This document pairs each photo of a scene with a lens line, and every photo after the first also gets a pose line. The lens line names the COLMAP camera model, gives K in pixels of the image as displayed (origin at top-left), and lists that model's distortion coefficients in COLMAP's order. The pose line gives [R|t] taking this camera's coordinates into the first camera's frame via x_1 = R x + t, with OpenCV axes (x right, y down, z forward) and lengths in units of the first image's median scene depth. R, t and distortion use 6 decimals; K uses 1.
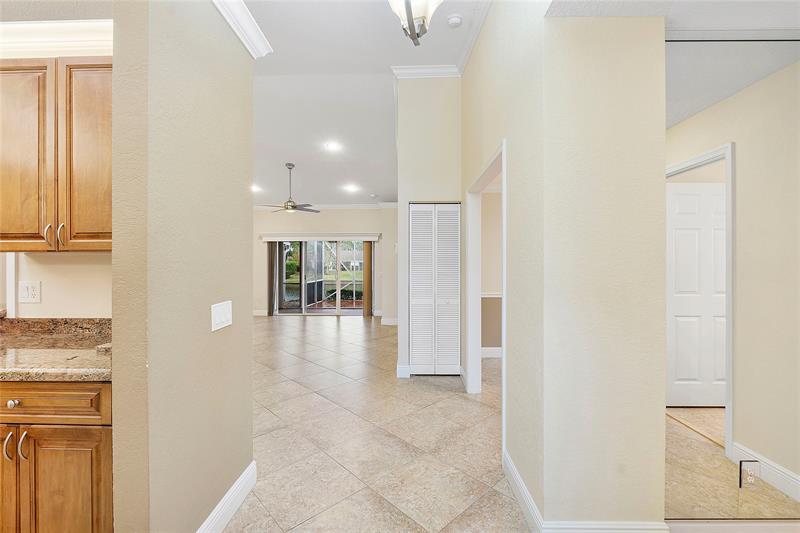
lens RADIAL K [[340.0, 0, 404.3], [0, 340.0, 261.9], [0, 0, 1]] dist [-0.003100, -0.000594]
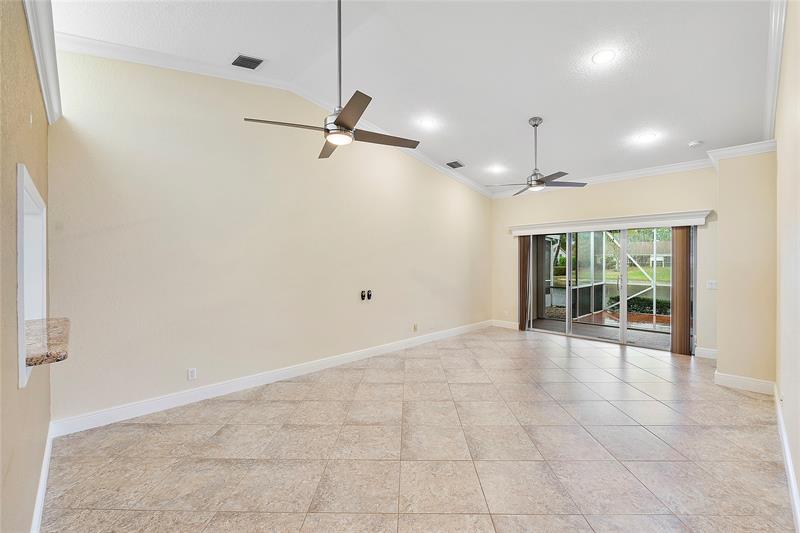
lens RADIAL K [[340.0, 0, 404.3], [0, 340.0, 261.9], [0, 0, 1]] dist [-0.003100, -0.000594]
pose [[0.707592, 0.005011, -0.706604, -0.030255], [0.010859, 0.999780, 0.017964, -0.014158], [0.706538, -0.020384, 0.707382, 0.229962]]
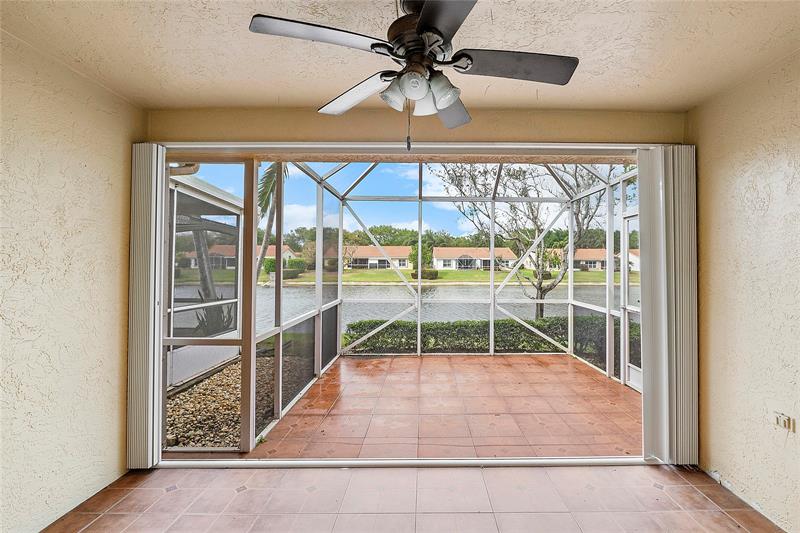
lens RADIAL K [[340.0, 0, 404.3], [0, 340.0, 261.9], [0, 0, 1]] dist [-0.003100, -0.000594]
pose [[0.998800, 0.003725, -0.048838, -0.211199], [-0.003390, 0.999970, 0.006943, 0.008277], [0.048863, -0.006770, 0.998783, 0.883124]]
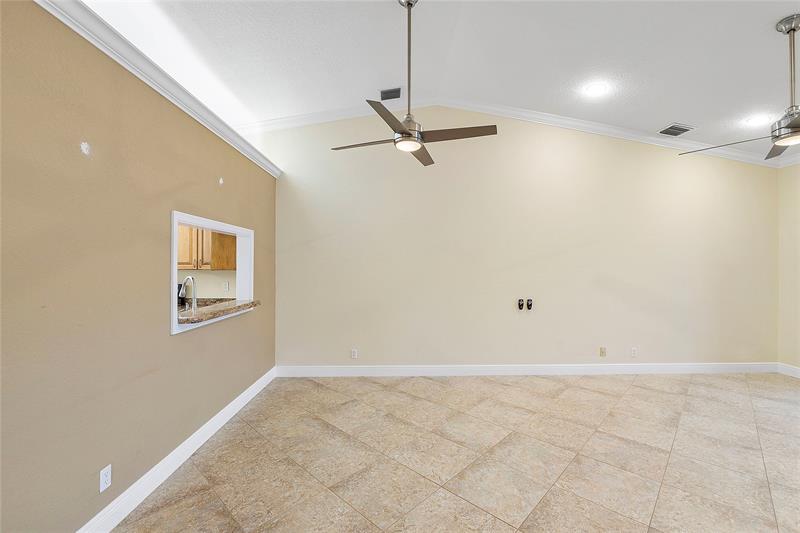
lens RADIAL K [[340.0, 0, 404.3], [0, 340.0, 261.9], [0, 0, 1]] dist [-0.003100, -0.000594]
pose [[0.041370, -0.007957, -0.999112, 0.016245], [0.012253, 0.999897, -0.007456, -0.010887], [0.999069, -0.011933, 0.041463, 0.369934]]
